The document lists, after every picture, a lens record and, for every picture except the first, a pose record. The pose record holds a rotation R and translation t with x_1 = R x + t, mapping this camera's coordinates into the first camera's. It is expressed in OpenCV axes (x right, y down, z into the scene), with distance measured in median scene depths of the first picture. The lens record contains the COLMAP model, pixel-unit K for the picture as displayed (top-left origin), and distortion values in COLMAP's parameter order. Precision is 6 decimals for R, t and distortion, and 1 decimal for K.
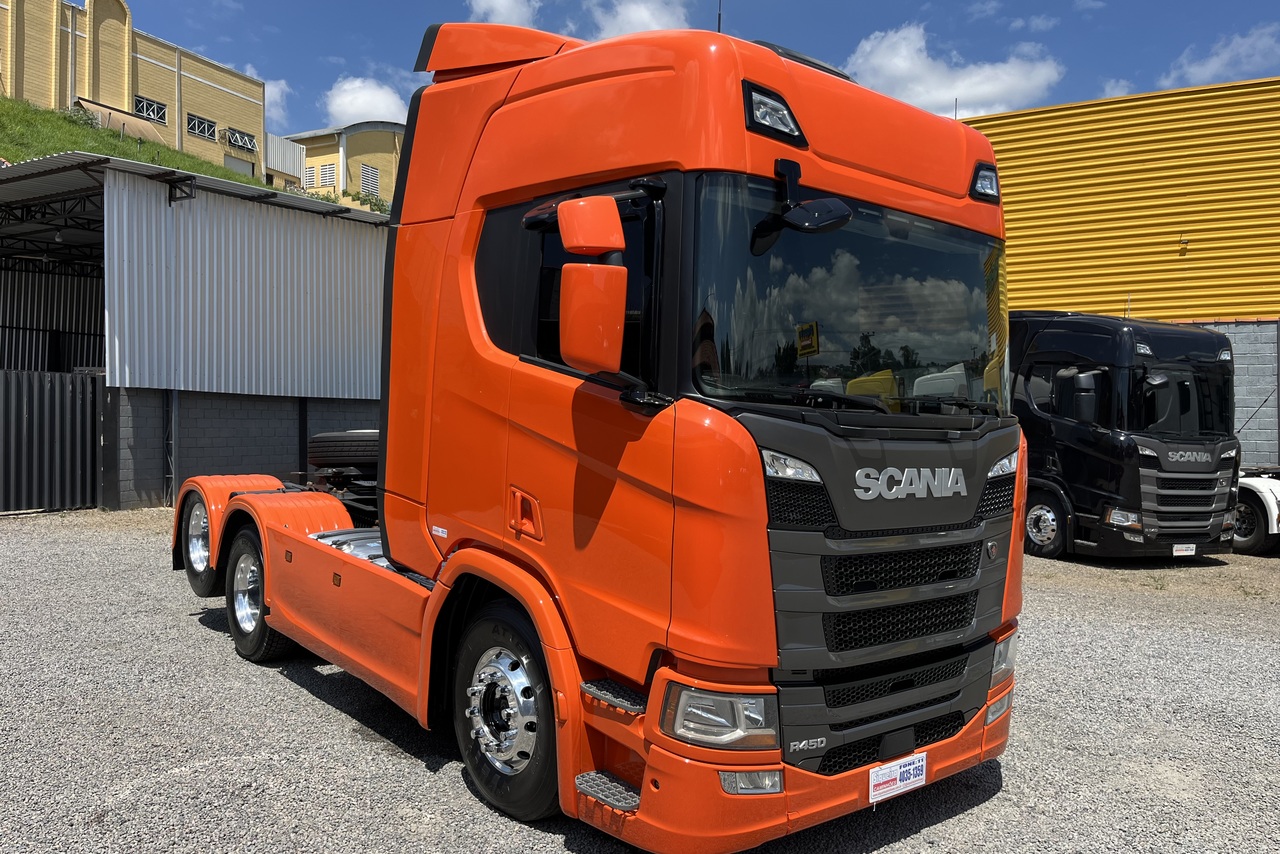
lens RADIAL K [[1003.3, 0, 647.5], [0, 1003.3, 423.2], [0, 0, 1]] dist [0.033099, -0.002237]
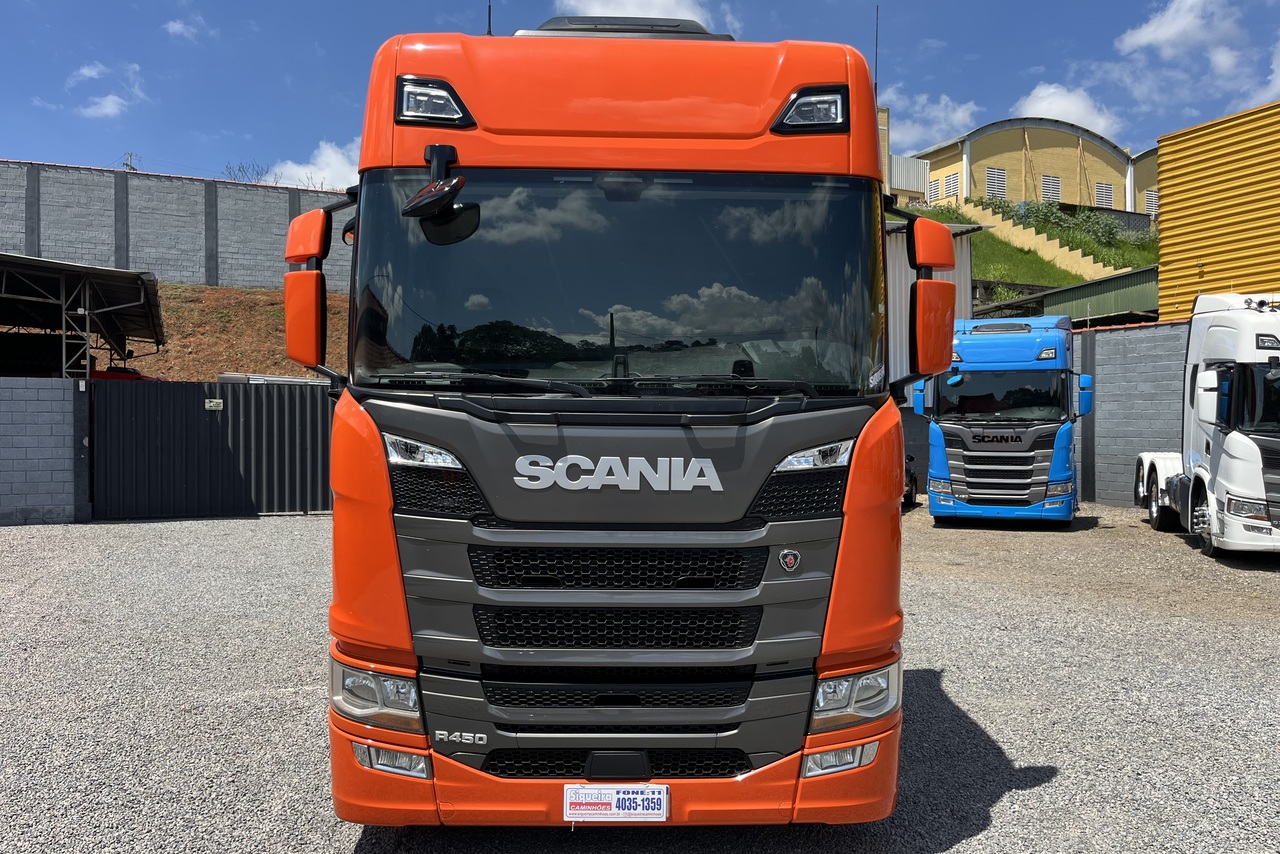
lens RADIAL K [[1003.3, 0, 647.5], [0, 1003.3, 423.2], [0, 0, 1]] dist [0.033099, -0.002237]
pose [[0.774384, -0.015965, -0.632515, 0.861221], [0.009175, 0.999860, -0.014004, 0.028149], [0.632650, 0.005041, 0.774422, 0.333985]]
